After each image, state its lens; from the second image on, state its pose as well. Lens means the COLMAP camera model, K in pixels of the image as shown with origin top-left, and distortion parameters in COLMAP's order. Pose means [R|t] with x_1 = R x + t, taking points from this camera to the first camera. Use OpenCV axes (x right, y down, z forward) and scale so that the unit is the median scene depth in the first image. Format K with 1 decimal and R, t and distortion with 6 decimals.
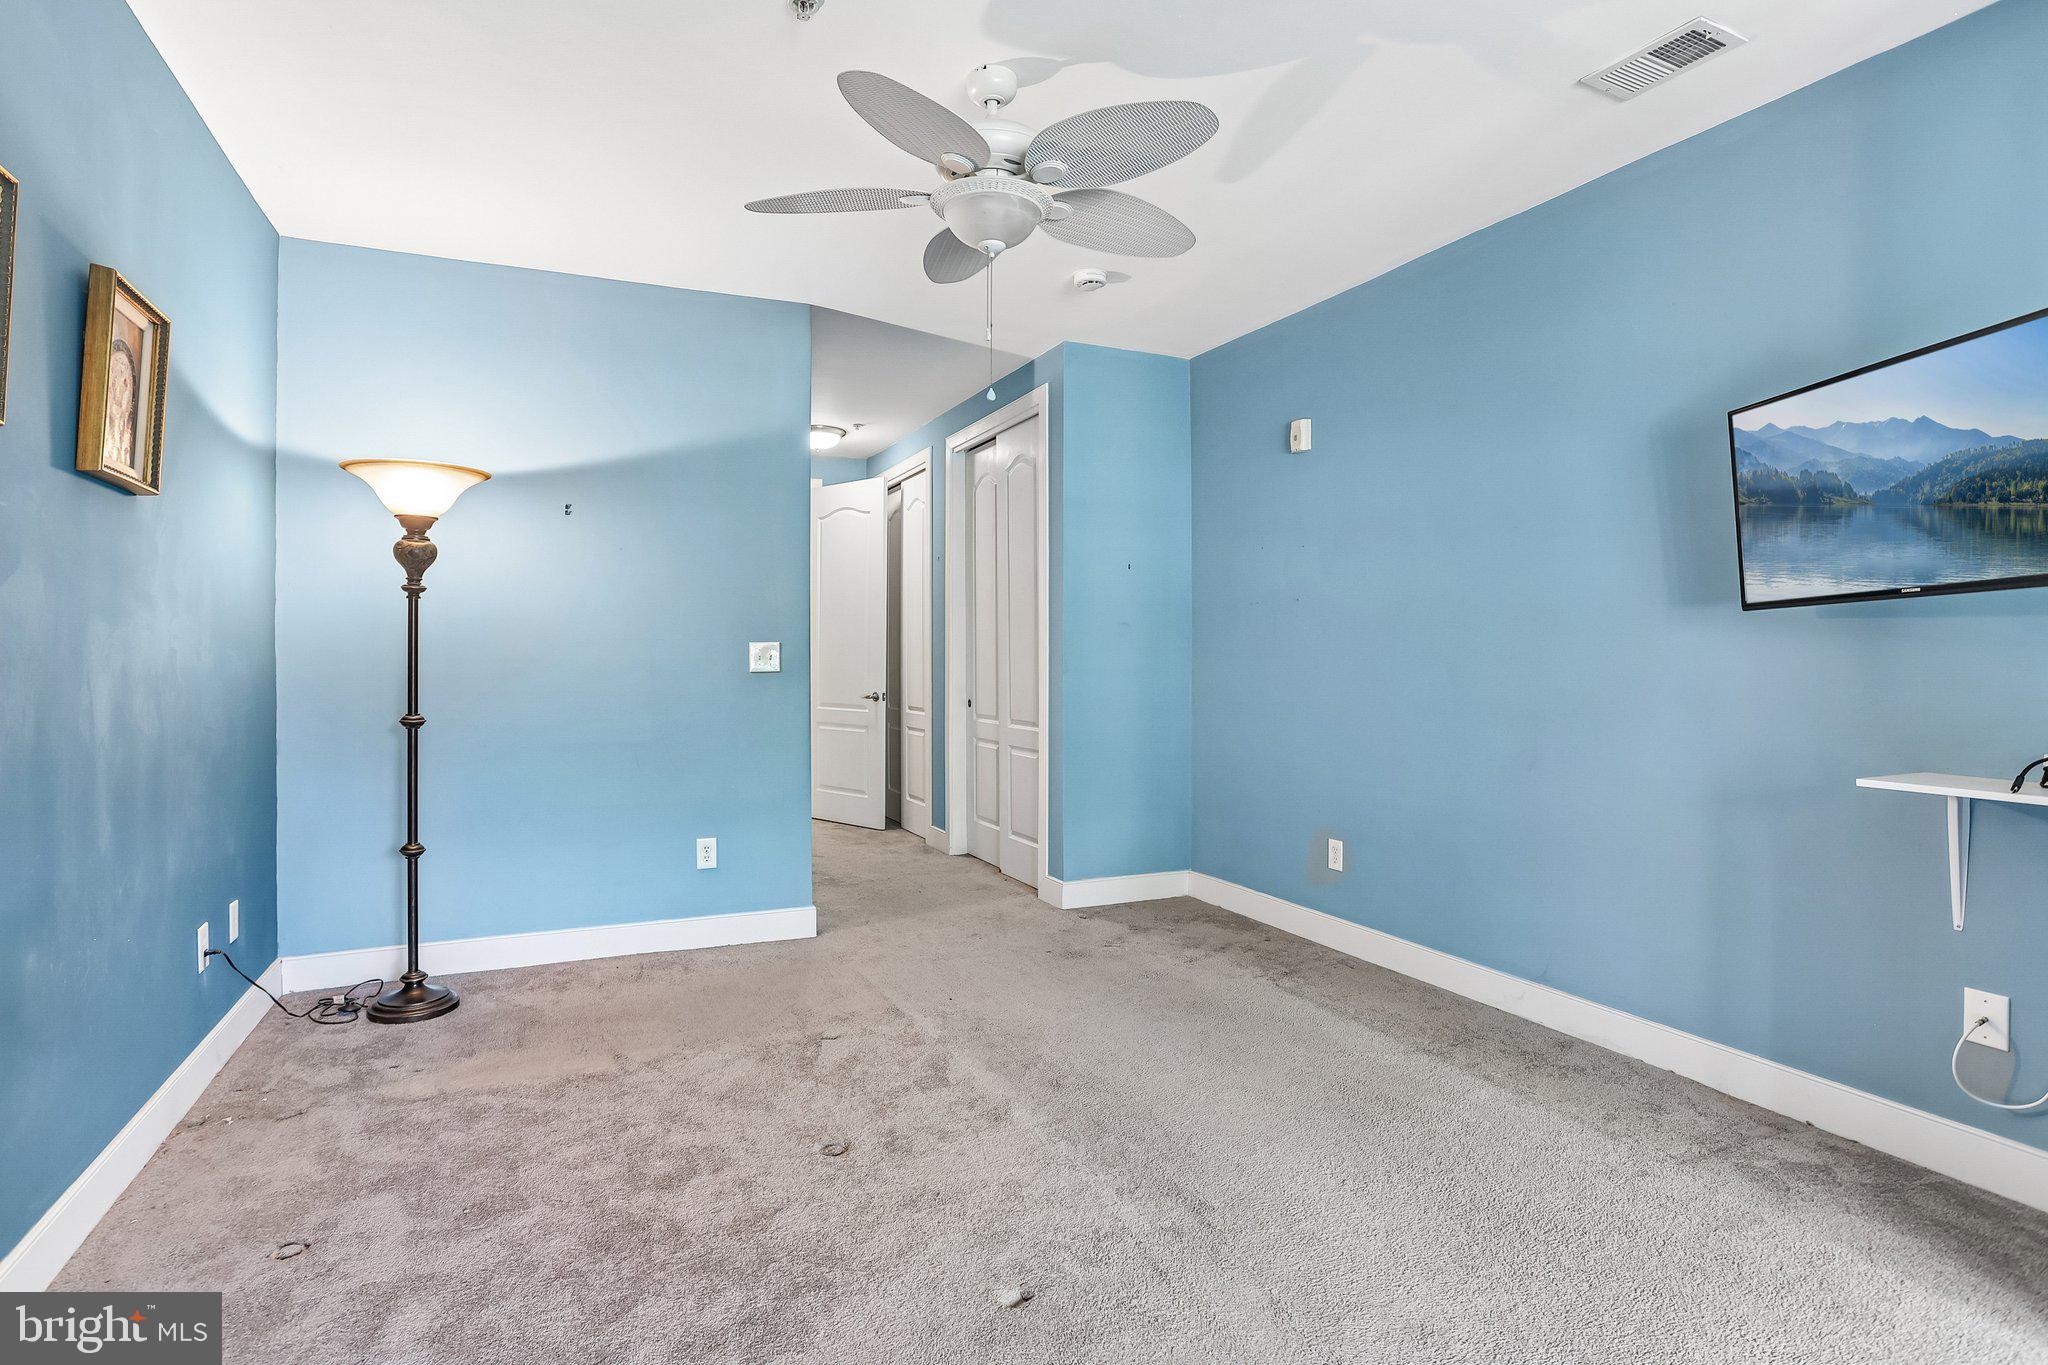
lens RADIAL K [[1061.6, 0, 1027.0], [0, 1061.6, 655.5], [0, 0, 1]] dist [-0.041649, 0.029296]
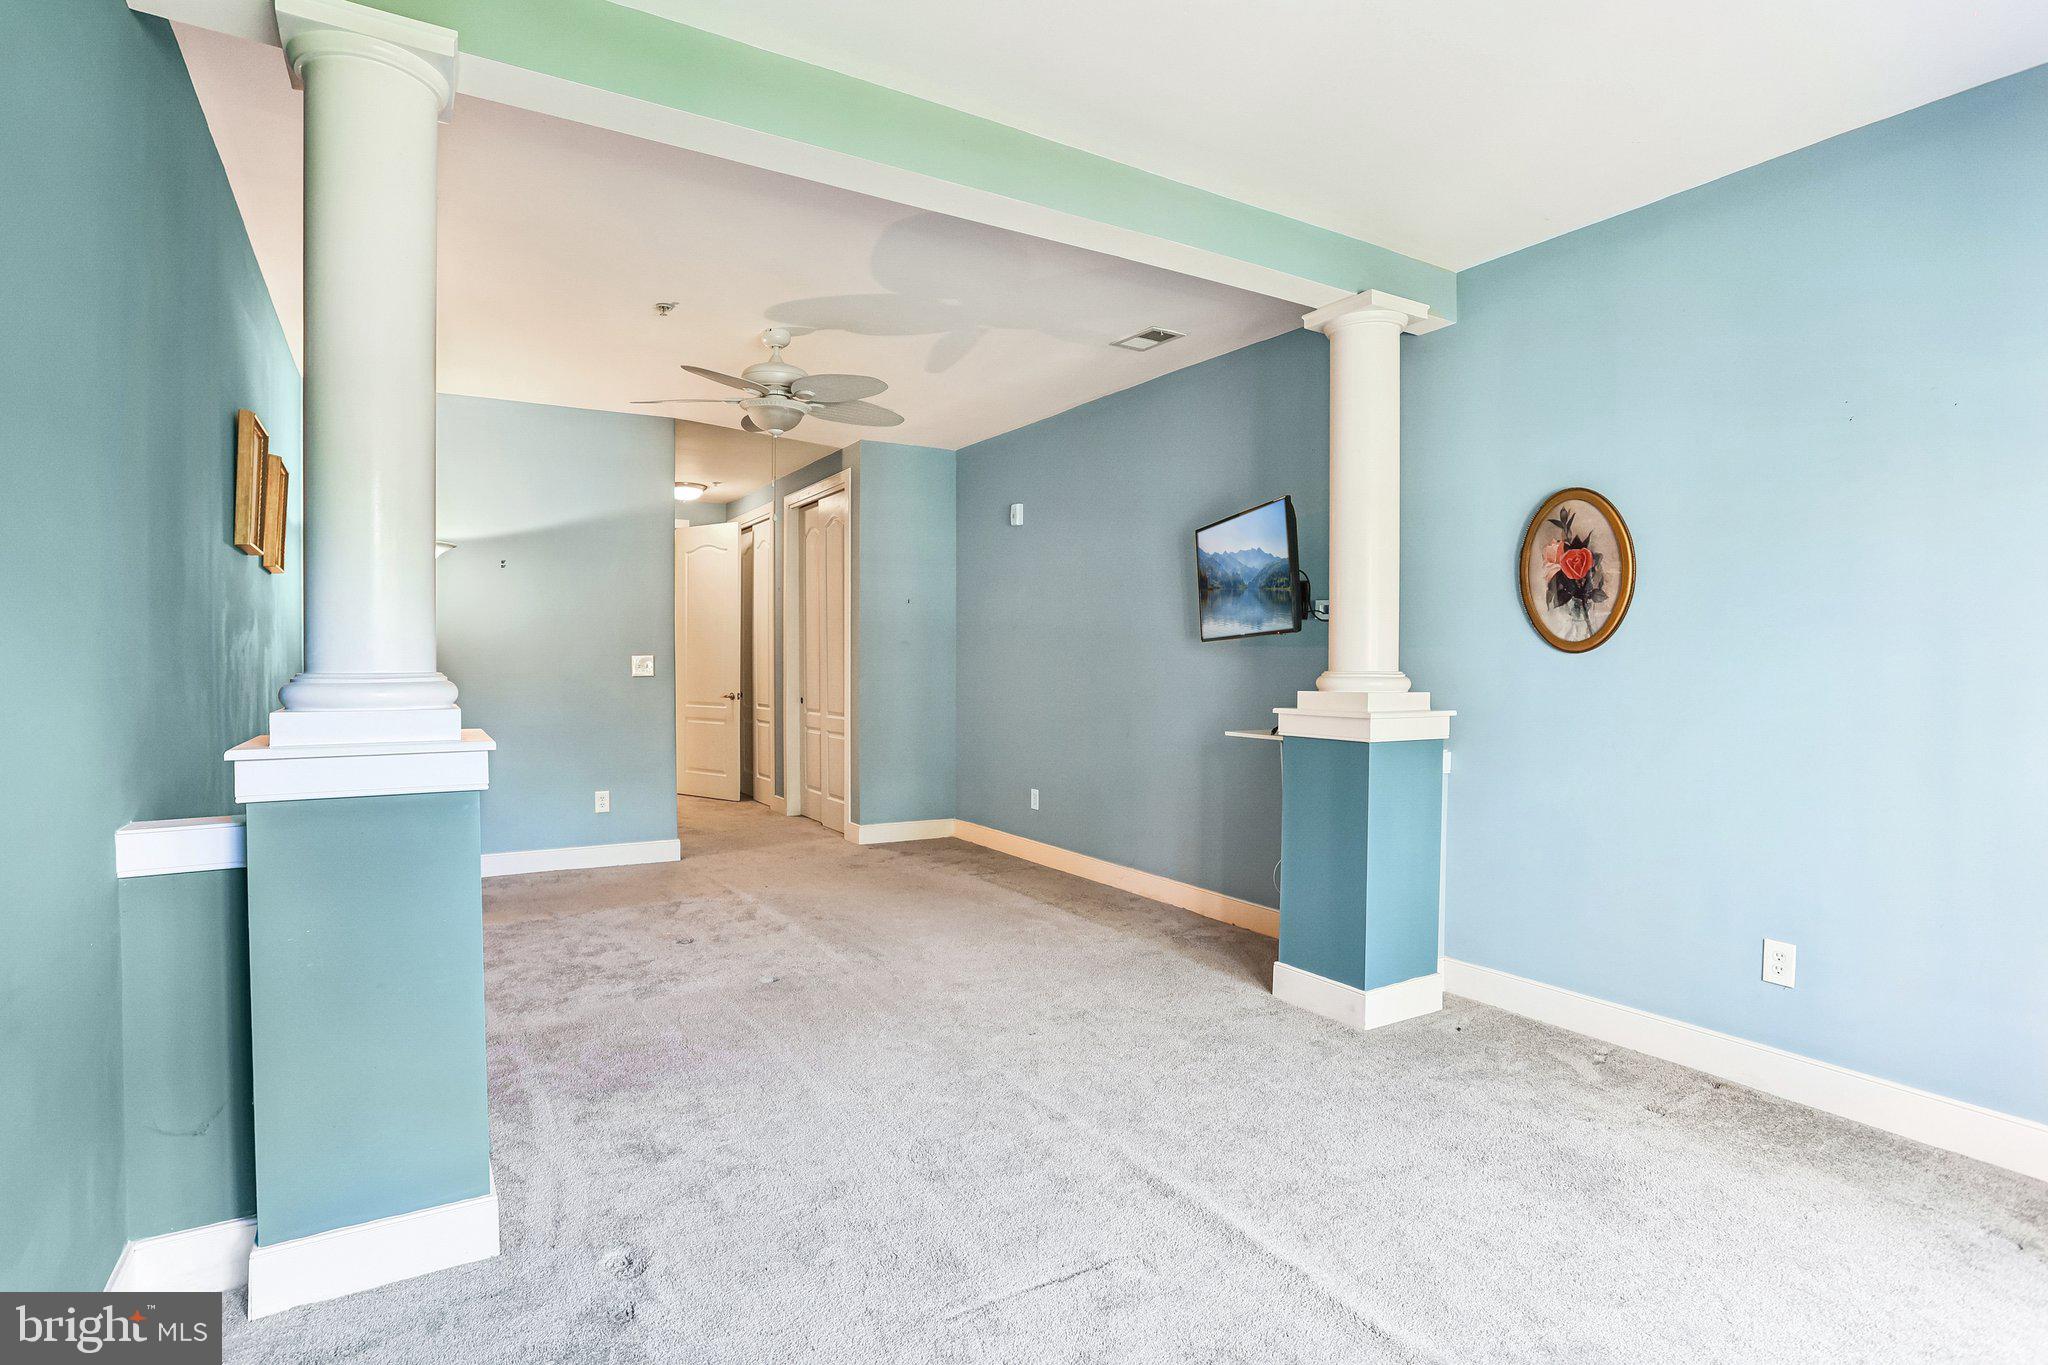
lens RADIAL K [[1089.3, 0, 1015.6], [0, 1089.3, 692.3], [0, 0, 1]] dist [-0.040136, 0.033073]
pose [[0.995962, 0.000655, 0.089776, 0.110653], [-0.003248, 0.999582, 0.028739, -0.005777], [-0.089720, -0.028915, 0.995547, -0.455353]]
